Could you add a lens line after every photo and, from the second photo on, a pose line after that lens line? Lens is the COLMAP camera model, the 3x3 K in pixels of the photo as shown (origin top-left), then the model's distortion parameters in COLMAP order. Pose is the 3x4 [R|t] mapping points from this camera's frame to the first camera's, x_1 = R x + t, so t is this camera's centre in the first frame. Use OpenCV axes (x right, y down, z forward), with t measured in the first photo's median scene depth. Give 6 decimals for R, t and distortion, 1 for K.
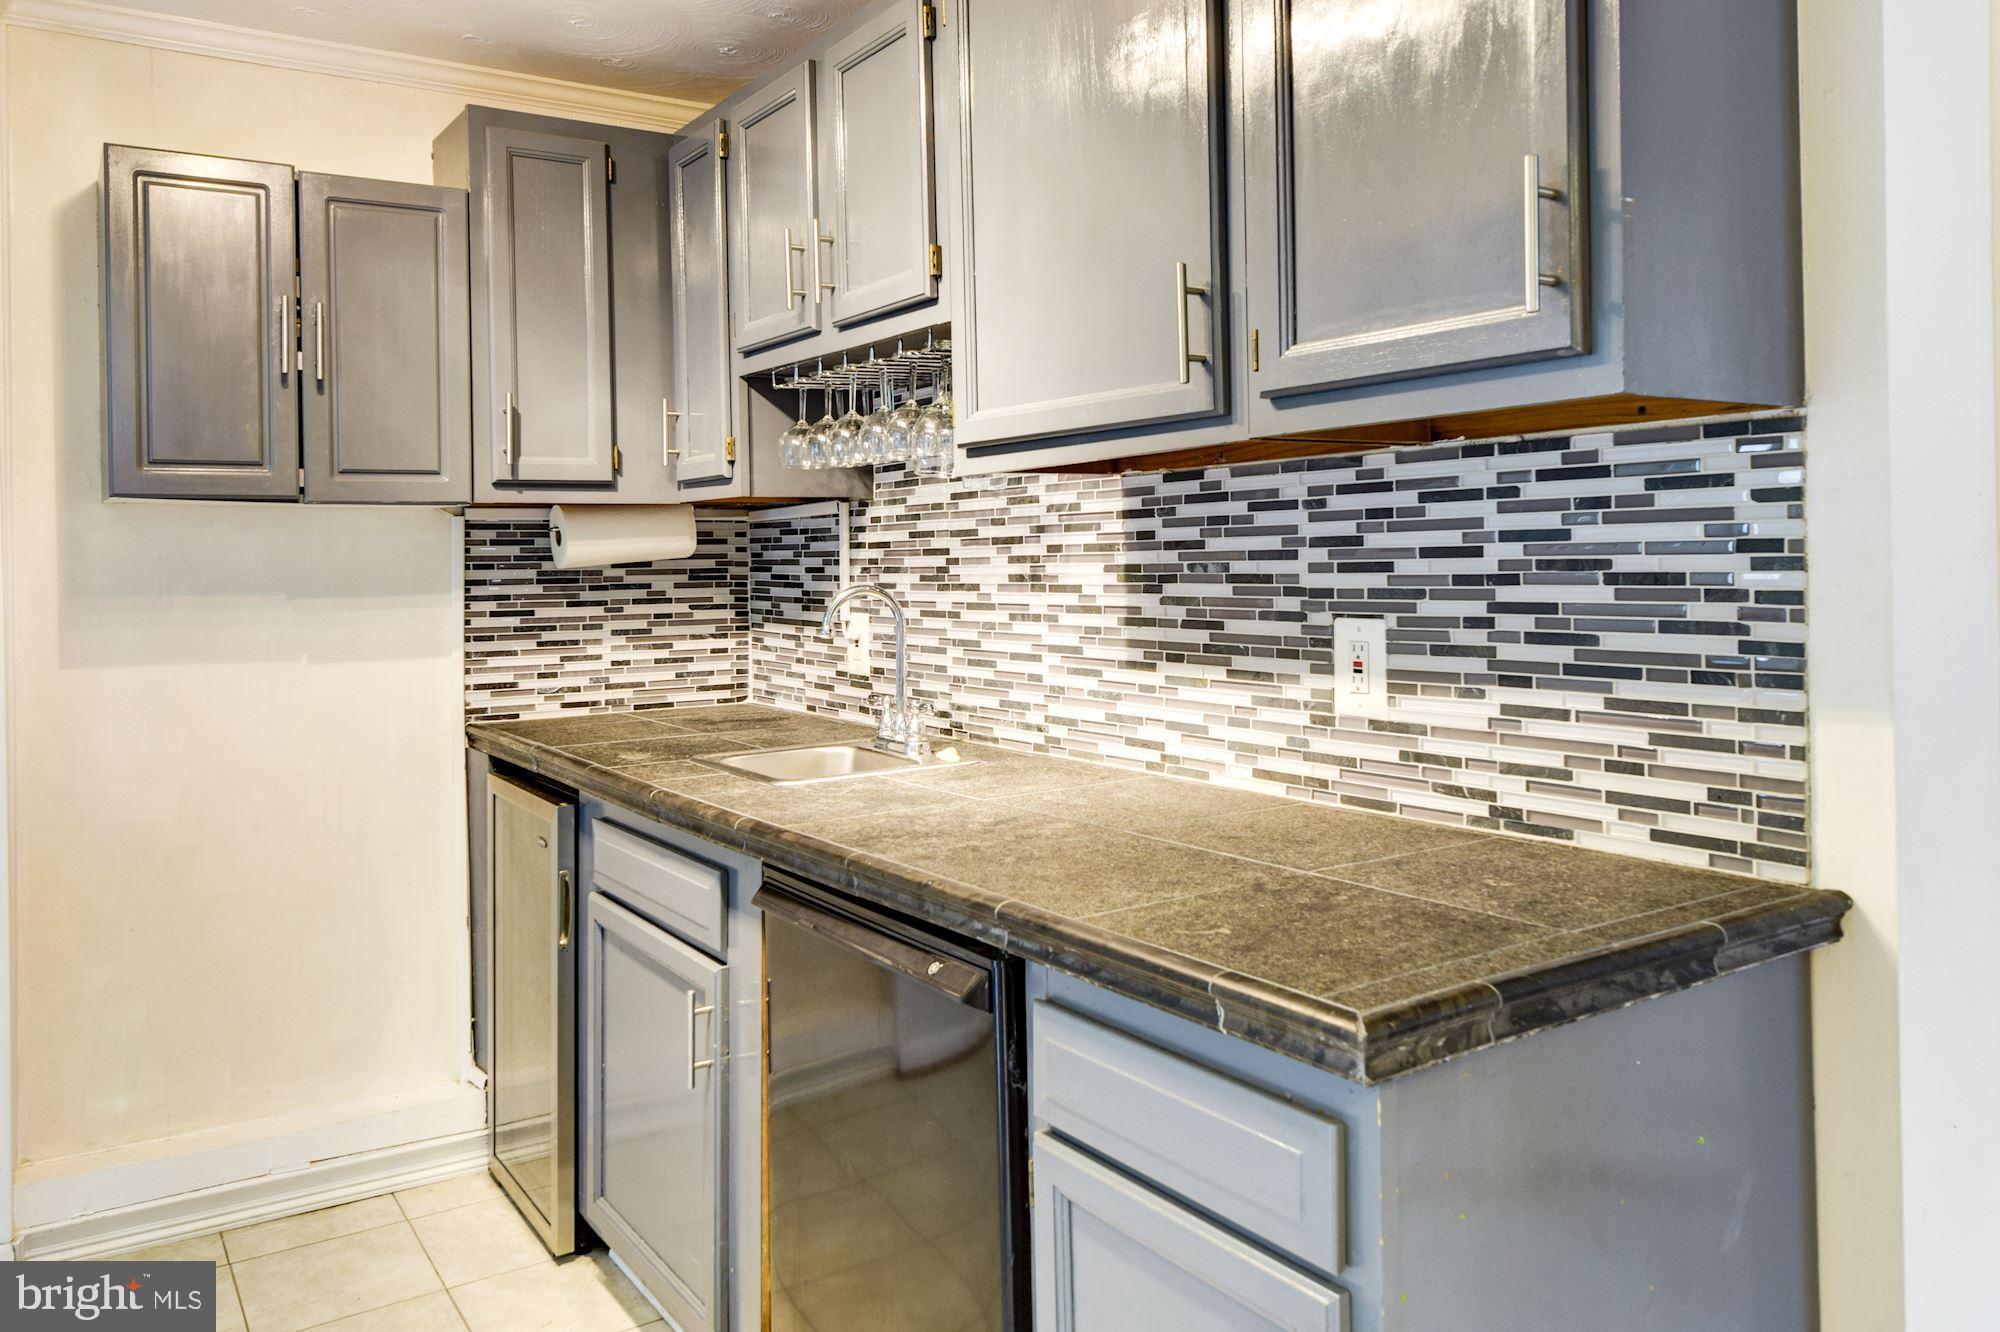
lens RADIAL K [[1457.1, 0, 997.6], [0, 1457.1, 572.6], [0, 0, 1]] dist [0.001498, 0.000362]
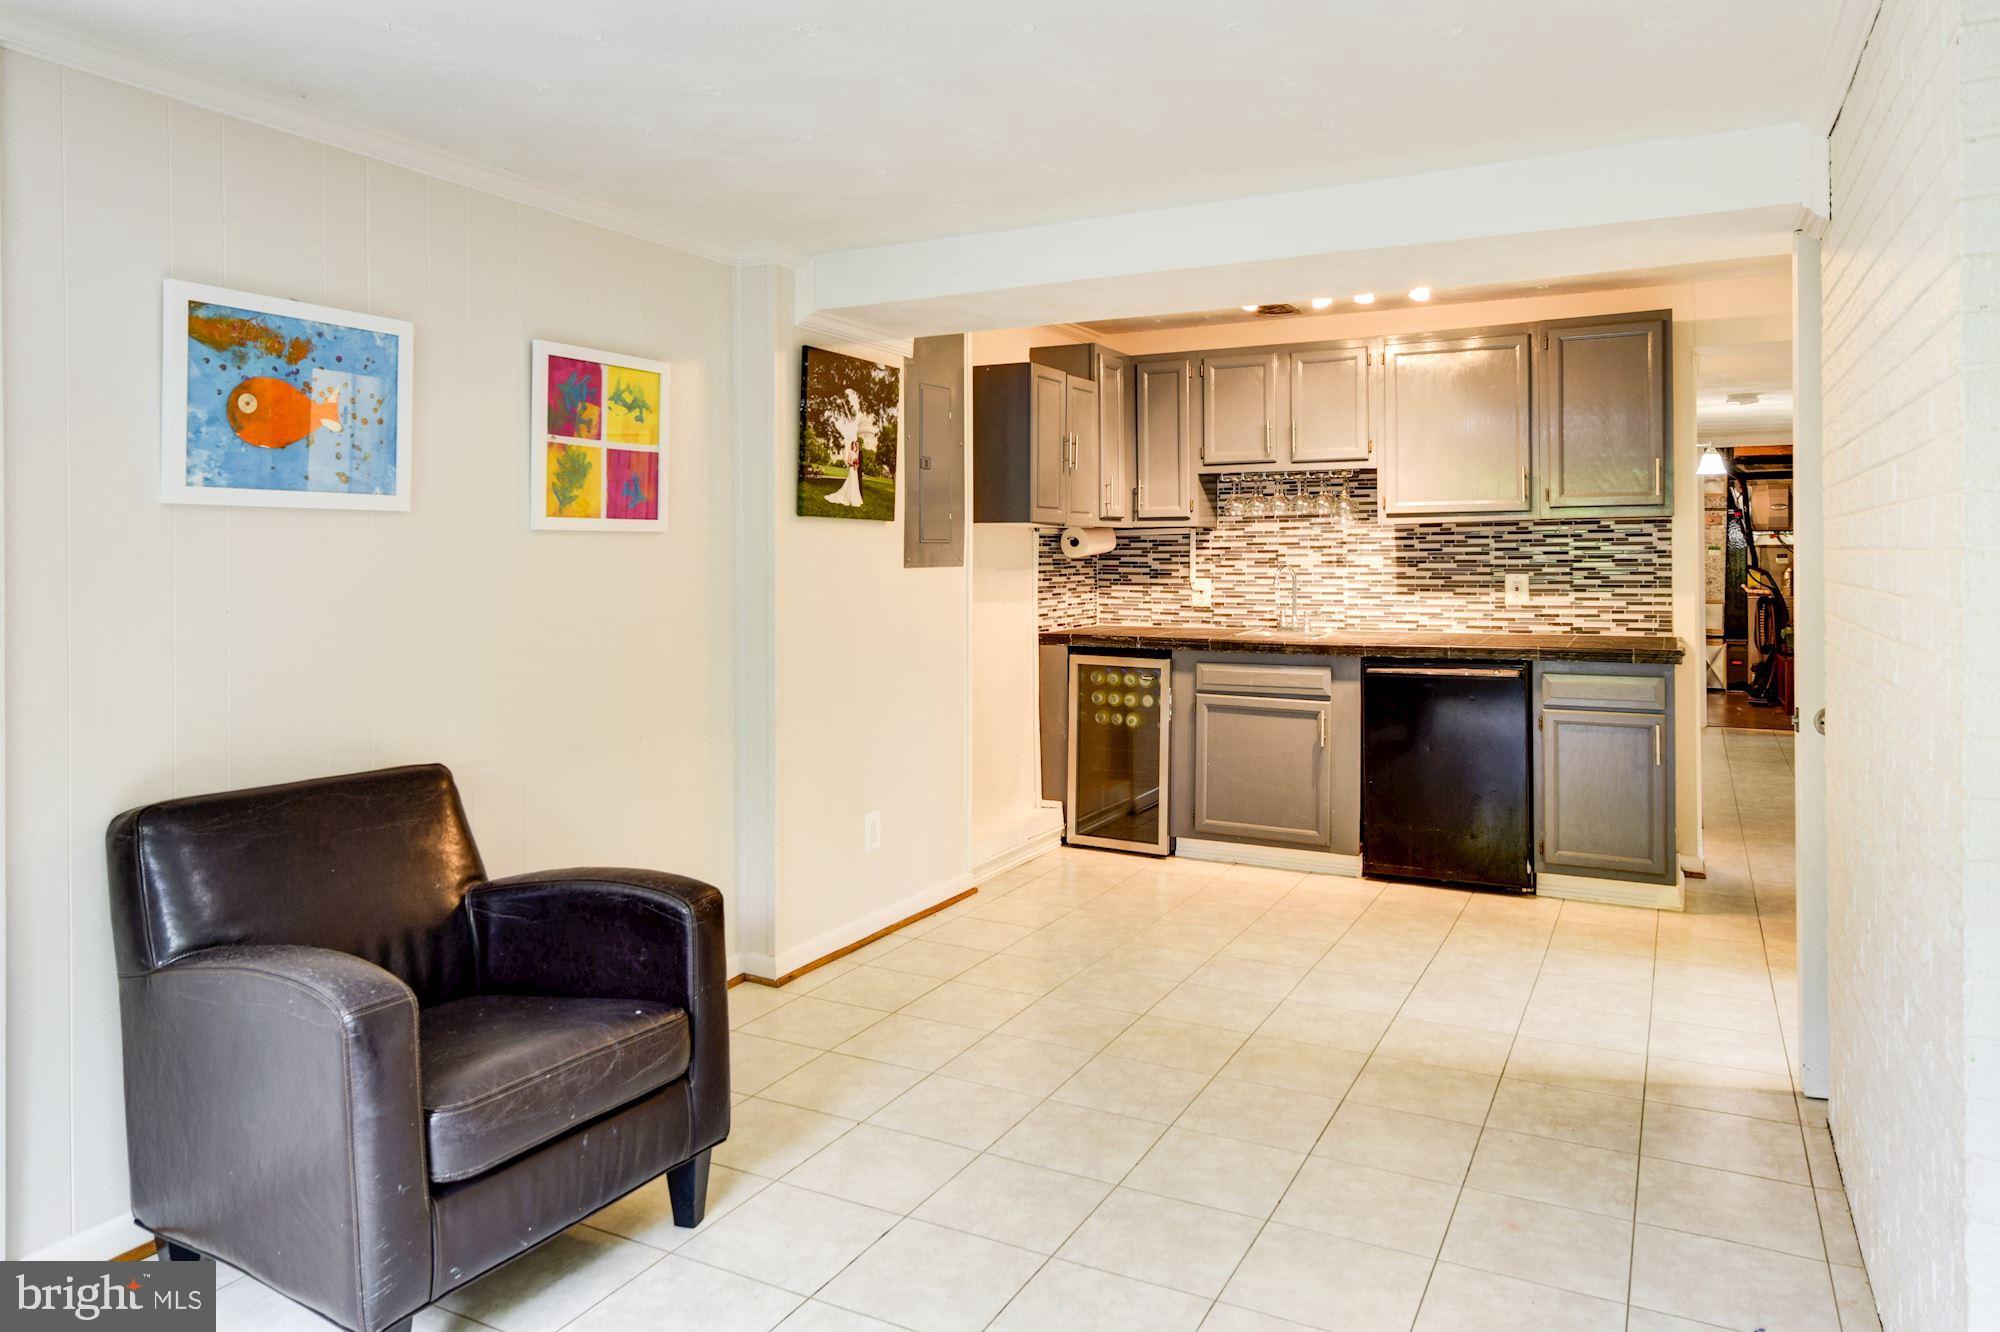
lens RADIAL K [[1299.7, 0, 999.2], [0, 1299.7, 586.6], [0, 0, 1]] dist [0.003688, 0.001171]
pose [[0.874687, 0.000505, 0.484689, -2.025568], [-0.003372, 0.999982, 0.005042, 0.047202], [-0.484677, -0.006044, 0.874672, -0.891409]]
